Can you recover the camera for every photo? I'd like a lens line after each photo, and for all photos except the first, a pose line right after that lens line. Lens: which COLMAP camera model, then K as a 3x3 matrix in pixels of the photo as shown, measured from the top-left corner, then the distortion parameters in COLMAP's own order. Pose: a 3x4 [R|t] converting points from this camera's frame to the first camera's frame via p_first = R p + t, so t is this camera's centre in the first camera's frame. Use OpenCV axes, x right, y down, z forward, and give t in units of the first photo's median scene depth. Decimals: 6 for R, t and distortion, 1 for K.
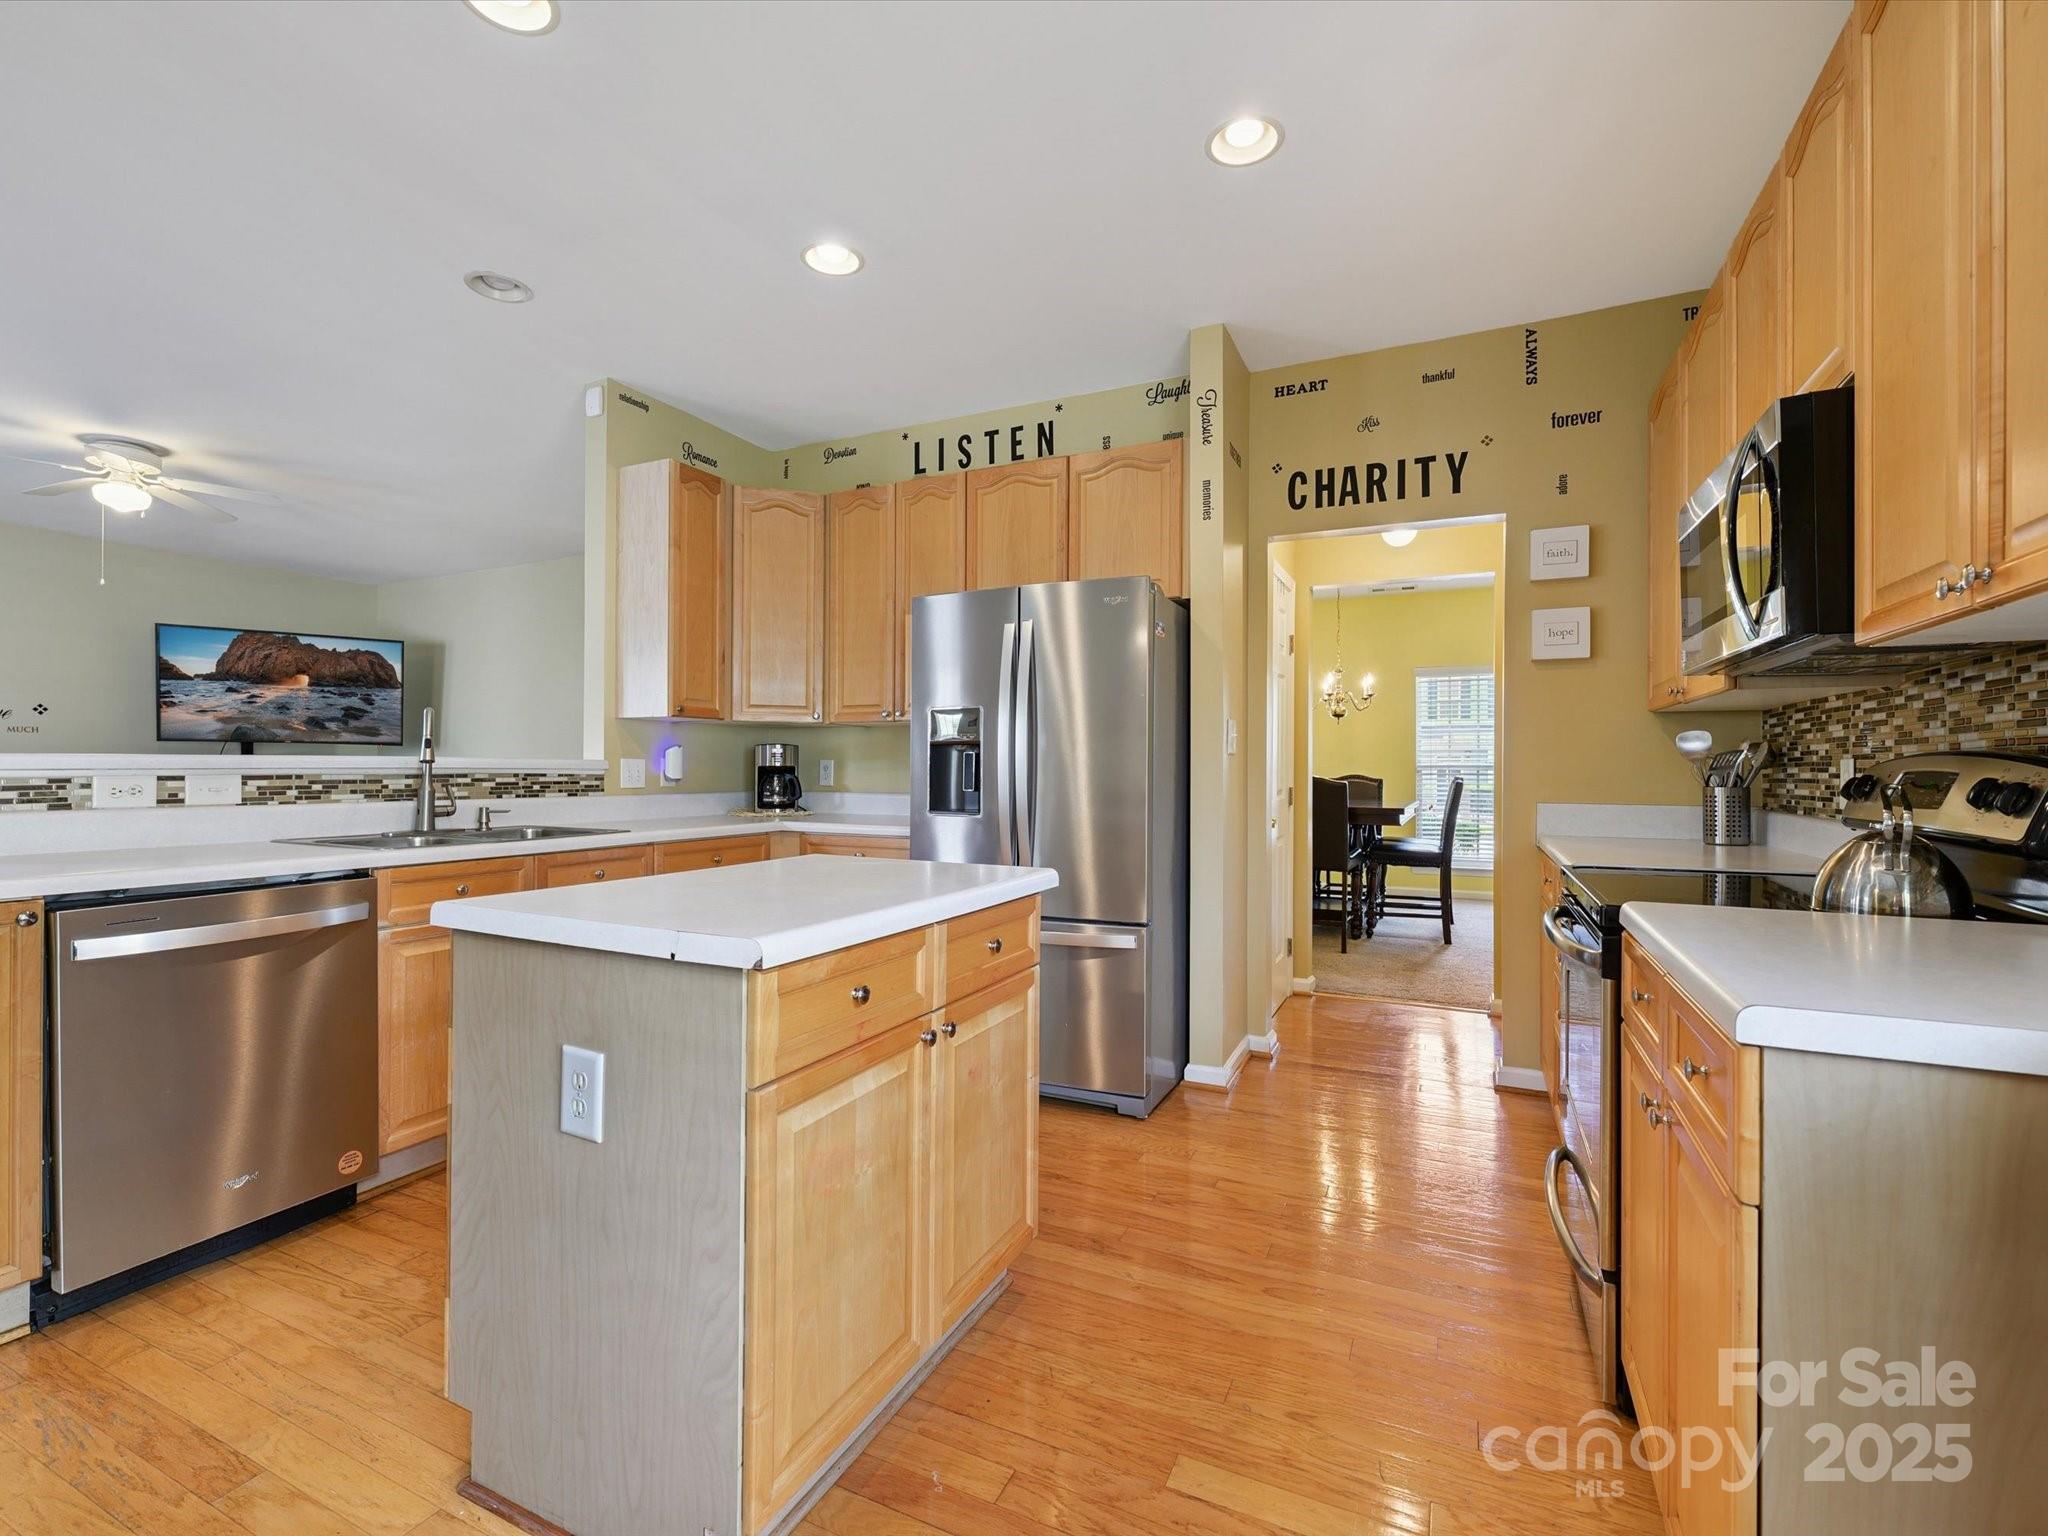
lens RADIAL K [[918.9, 0, 1014.2], [0, 918.9, 769.3], [0, 0, 1]] dist [-0.002374, -0.000423]
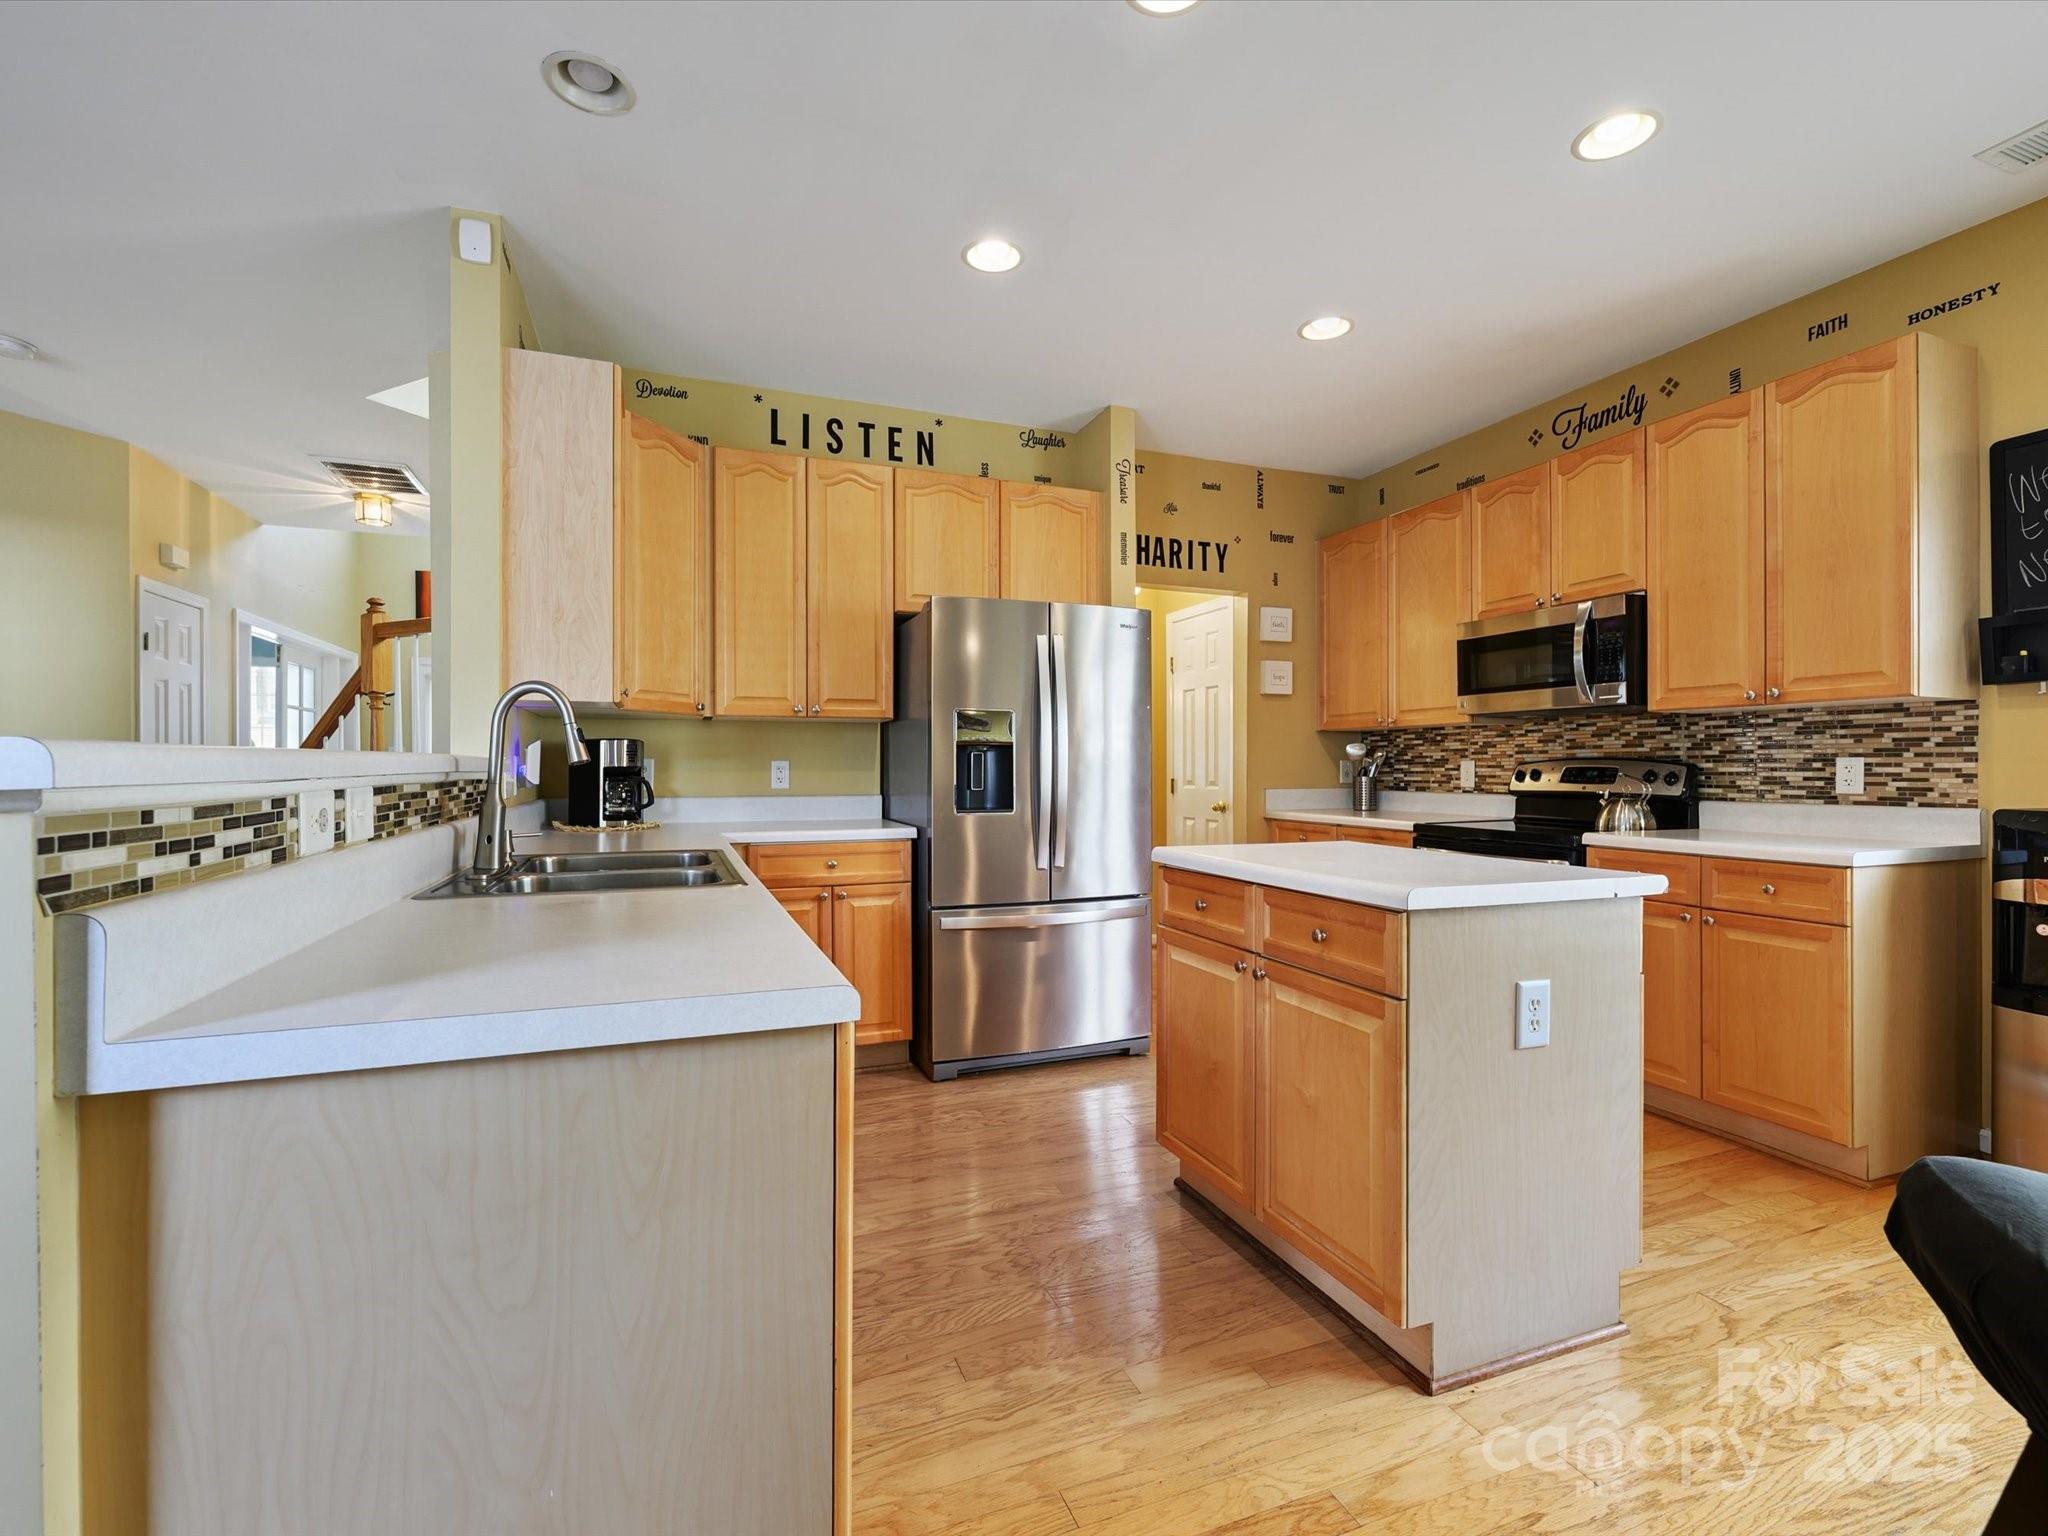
lens RADIAL K [[918.9, 0, 1037.3], [0, 918.9, 769.7], [0, 0, 1]] dist [-0.002374, -0.000423]
pose [[0.681176, -0.005360, 0.732100, -0.723569], [0.004802, 0.999984, 0.002853, -0.001710], [-0.732104, 0.001572, 0.681191, 0.234554]]
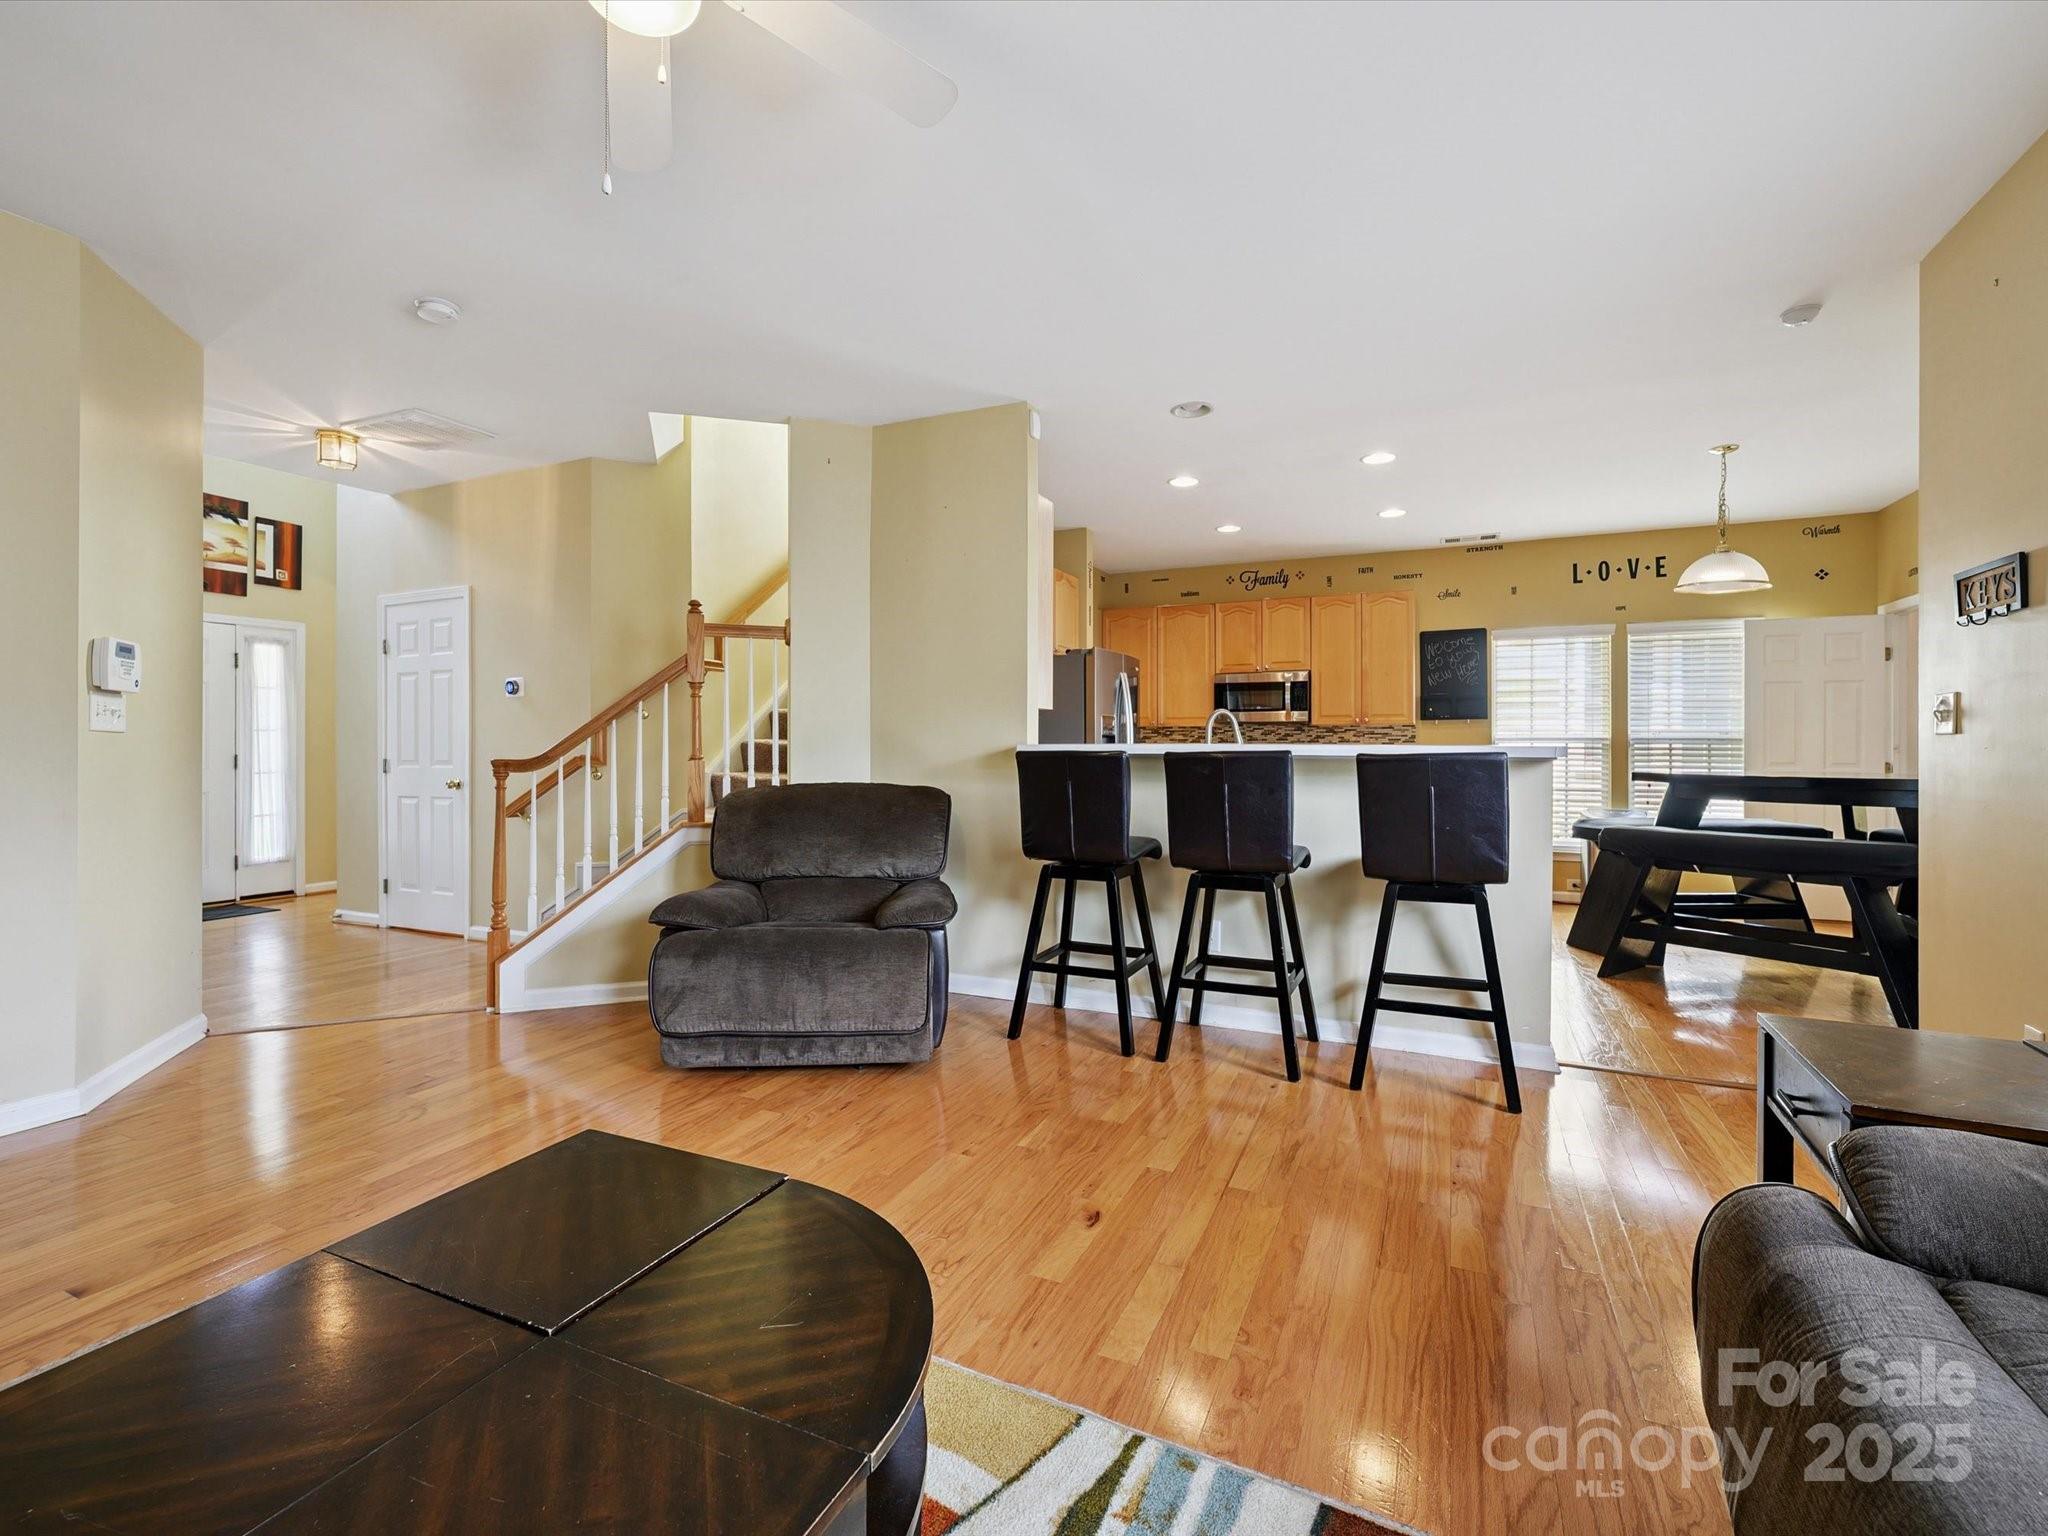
lens RADIAL K [[918.9, 0, 1026.0], [0, 918.9, 760.2], [0, 0, 1]] dist [-0.002374, -0.000423]
pose [[-0.007034, -0.018009, 0.999813, -1.712435], [-0.000852, 0.999838, 0.018003, -0.011843], [-0.999975, -0.000725, -0.007048, 1.083621]]
